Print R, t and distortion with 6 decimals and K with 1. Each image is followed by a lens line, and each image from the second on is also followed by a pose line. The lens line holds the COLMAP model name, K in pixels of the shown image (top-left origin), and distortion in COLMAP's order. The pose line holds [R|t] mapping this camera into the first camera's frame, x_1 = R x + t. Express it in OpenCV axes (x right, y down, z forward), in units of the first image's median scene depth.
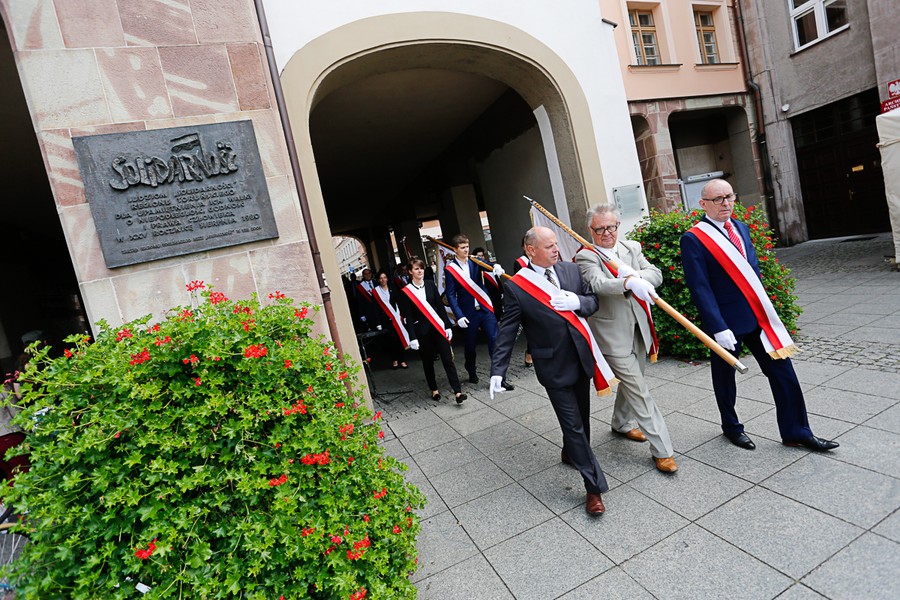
lens RADIAL K [[434.2, 0, 450.0], [0, 434.2, 300.0], [0, 0, 1]] dist [-0.069323, 0.029138]
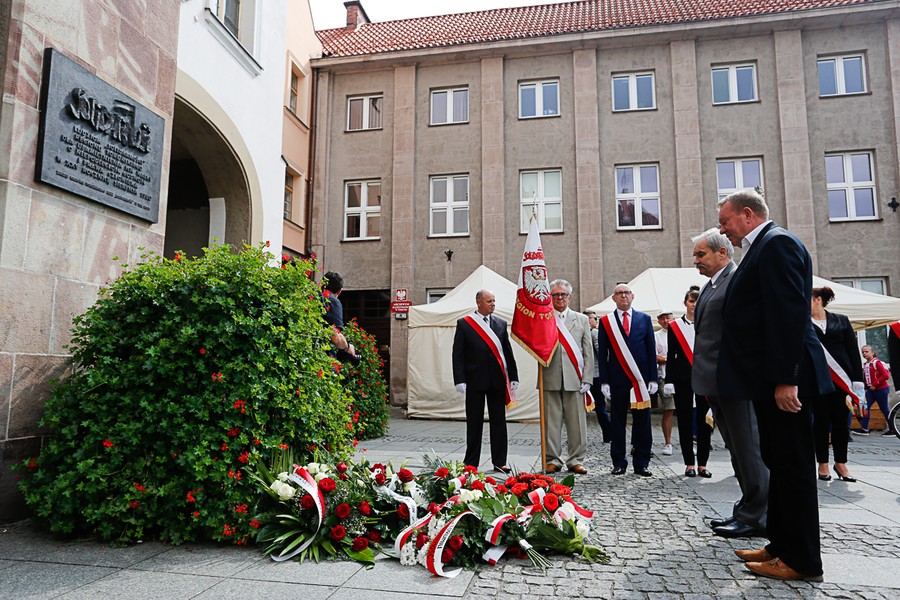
lens RADIAL K [[620.0, 0, 450.0], [0, 620.0, 300.0], [0, 0, 1]] dist [-0.055753, 0.065378]
pose [[0.521734, 0.315860, 0.792481, -1.222482], [-0.040504, 0.937057, -0.346818, 0.557977], [-0.852146, 0.148848, 0.501688, -0.384168]]
